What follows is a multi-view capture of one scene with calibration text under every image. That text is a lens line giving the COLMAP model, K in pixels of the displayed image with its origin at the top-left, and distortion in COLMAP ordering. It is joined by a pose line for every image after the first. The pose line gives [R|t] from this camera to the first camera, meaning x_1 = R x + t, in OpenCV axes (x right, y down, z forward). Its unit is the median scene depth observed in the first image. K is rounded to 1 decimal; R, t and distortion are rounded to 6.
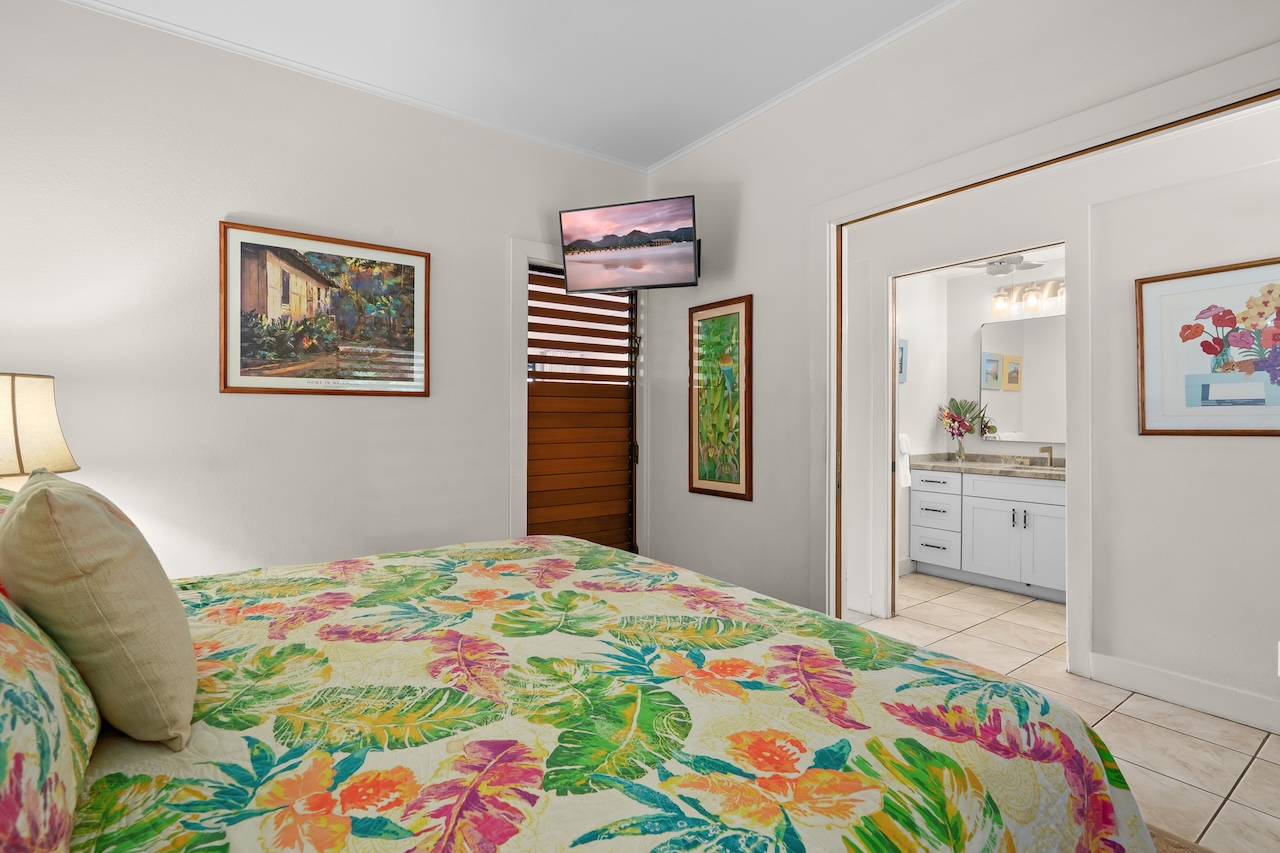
lens RADIAL K [[605.2, 0, 636.1], [0, 605.2, 407.1], [0, 0, 1]] dist [-0.003805, -0.000267]
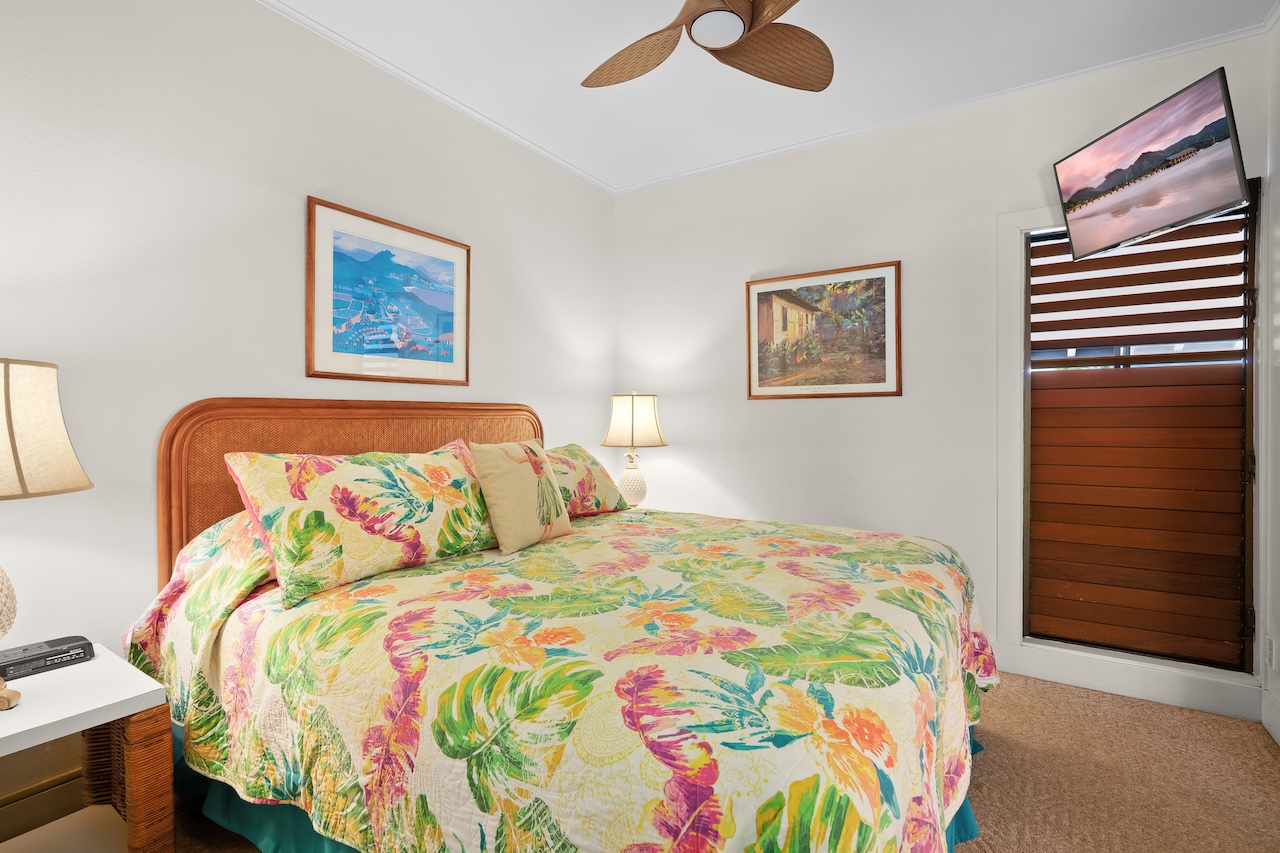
lens RADIAL K [[607.1, 0, 636.9], [0, 607.1, 411.5], [0, 0, 1]] dist [0.000124, 0.000905]
pose [[0.354983, -0.012025, -0.934795, 0.561827], [0.021730, 0.999753, -0.004609, 0.005810], [0.934620, -0.018677, 0.355157, 0.215624]]
